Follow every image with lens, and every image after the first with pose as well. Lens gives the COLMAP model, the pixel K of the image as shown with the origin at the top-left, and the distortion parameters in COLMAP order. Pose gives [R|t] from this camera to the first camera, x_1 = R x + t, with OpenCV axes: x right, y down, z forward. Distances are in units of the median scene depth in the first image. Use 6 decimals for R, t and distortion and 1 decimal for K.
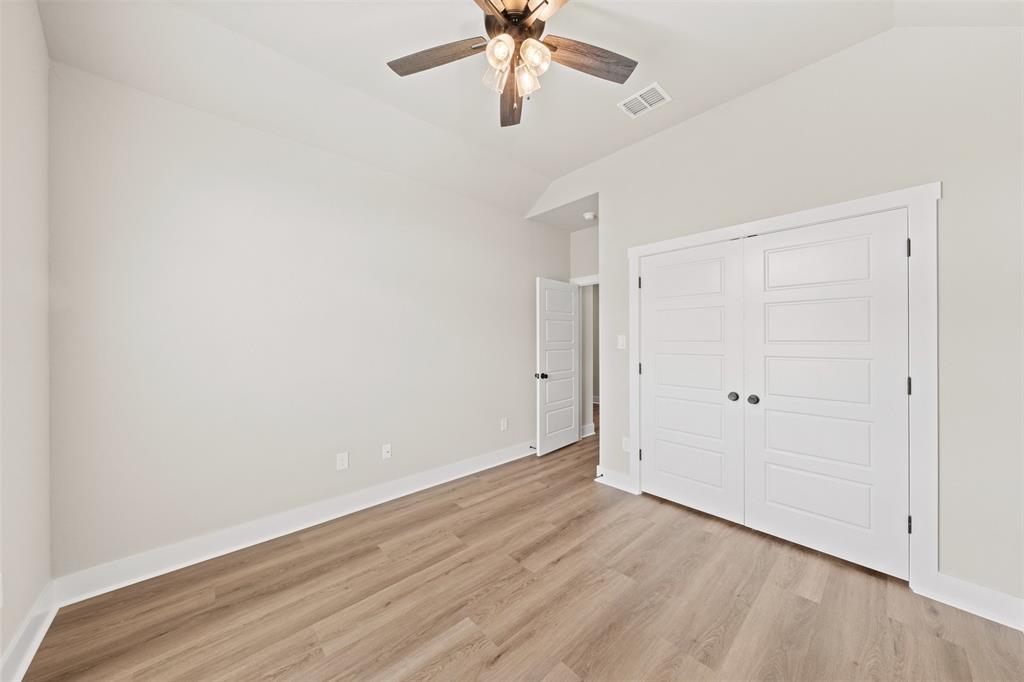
lens RADIAL K [[347.5, 0, 509.0], [0, 347.5, 339.5], [0, 0, 1]] dist [0.000909, 0.000177]
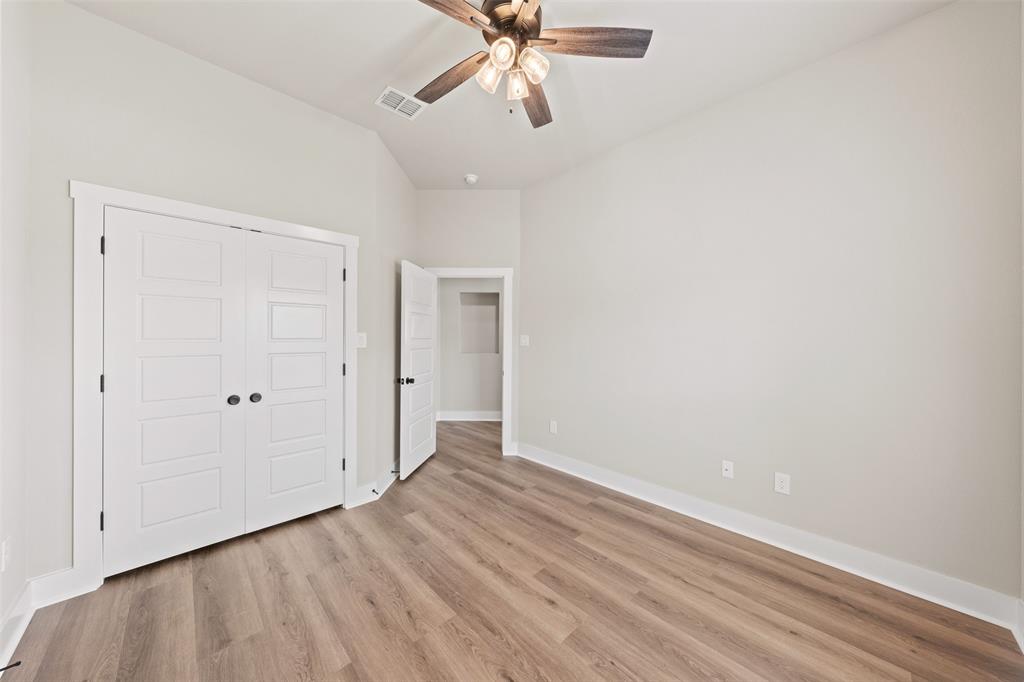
lens RADIAL K [[347.5, 0, 509.0], [0, 347.5, 339.5], [0, 0, 1]] dist [0.000909, 0.000177]
pose [[-0.025050, -0.002641, 0.999683, -0.716785], [-0.002225, 0.999994, 0.002586, 0.003137], [-0.999684, -0.002159, -0.025055, 0.770229]]
